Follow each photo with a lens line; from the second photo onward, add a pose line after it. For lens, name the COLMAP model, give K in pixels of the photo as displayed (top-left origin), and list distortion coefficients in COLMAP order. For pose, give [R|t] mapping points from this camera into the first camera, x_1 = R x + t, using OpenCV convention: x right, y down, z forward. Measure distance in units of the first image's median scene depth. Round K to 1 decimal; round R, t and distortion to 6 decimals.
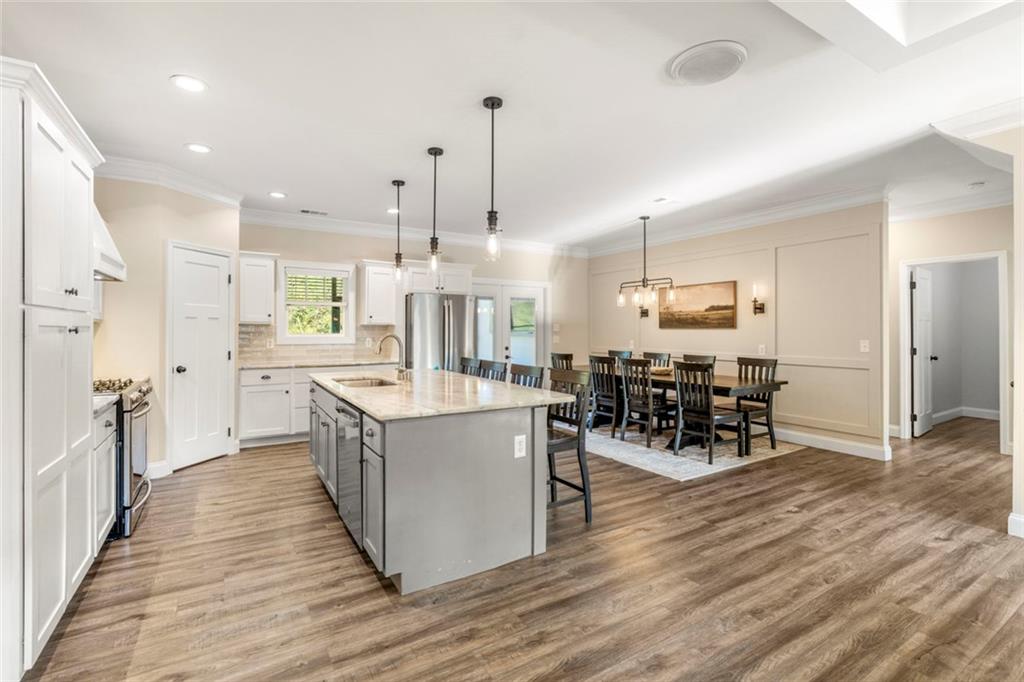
lens RADIAL K [[470.6, 0, 510.6], [0, 470.6, 331.0], [0, 0, 1]] dist [-0.002304, 0.002369]
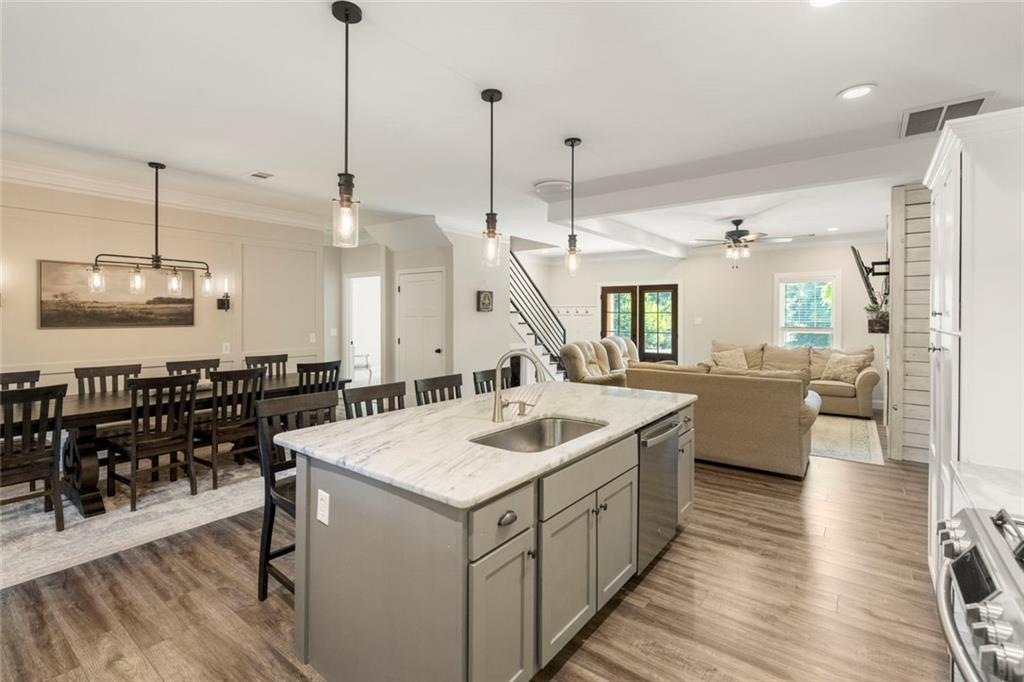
lens RADIAL K [[470.6, 0, 506.7], [0, 470.6, 315.3], [0, 0, 1]] dist [-0.002304, 0.002369]
pose [[-0.358725, -0.002690, 0.933439, -0.821091], [-0.003070, 0.999994, 0.001703, -0.043315], [-0.933438, -0.002254, -0.358731, 1.194058]]
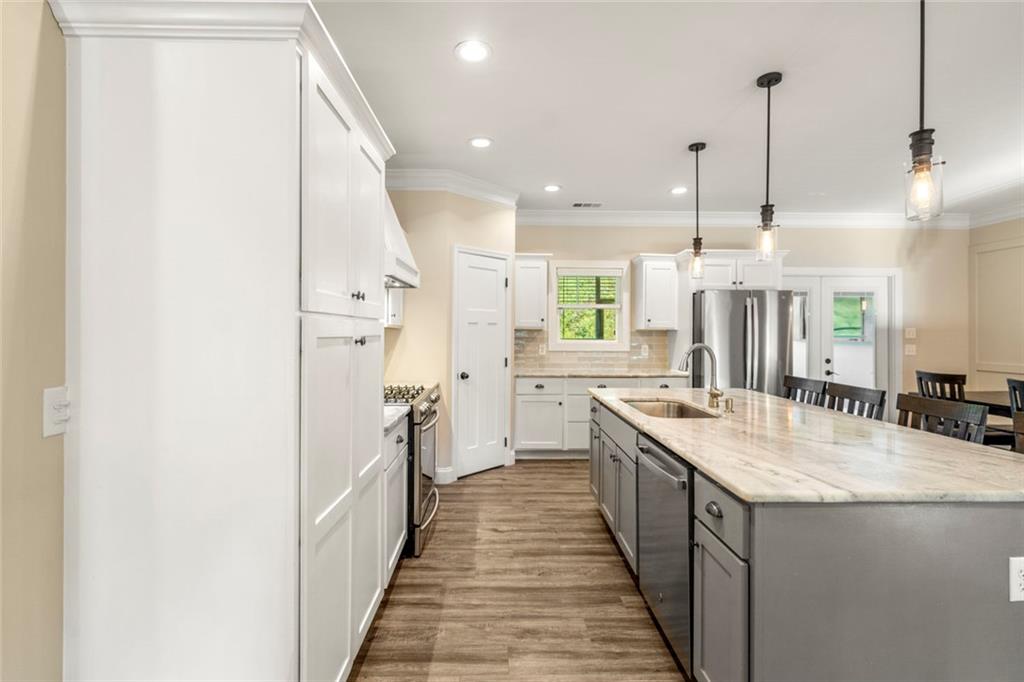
lens RADIAL K [[470.6, 0, 515.5], [0, 470.6, 336.2], [0, 0, 1]] dist [-0.002304, 0.002369]
pose [[0.874995, 0.006249, -0.484092, -0.144642], [-0.003684, 0.999974, 0.006248, -0.009066], [0.484118, -0.003683, 0.874995, 0.209526]]
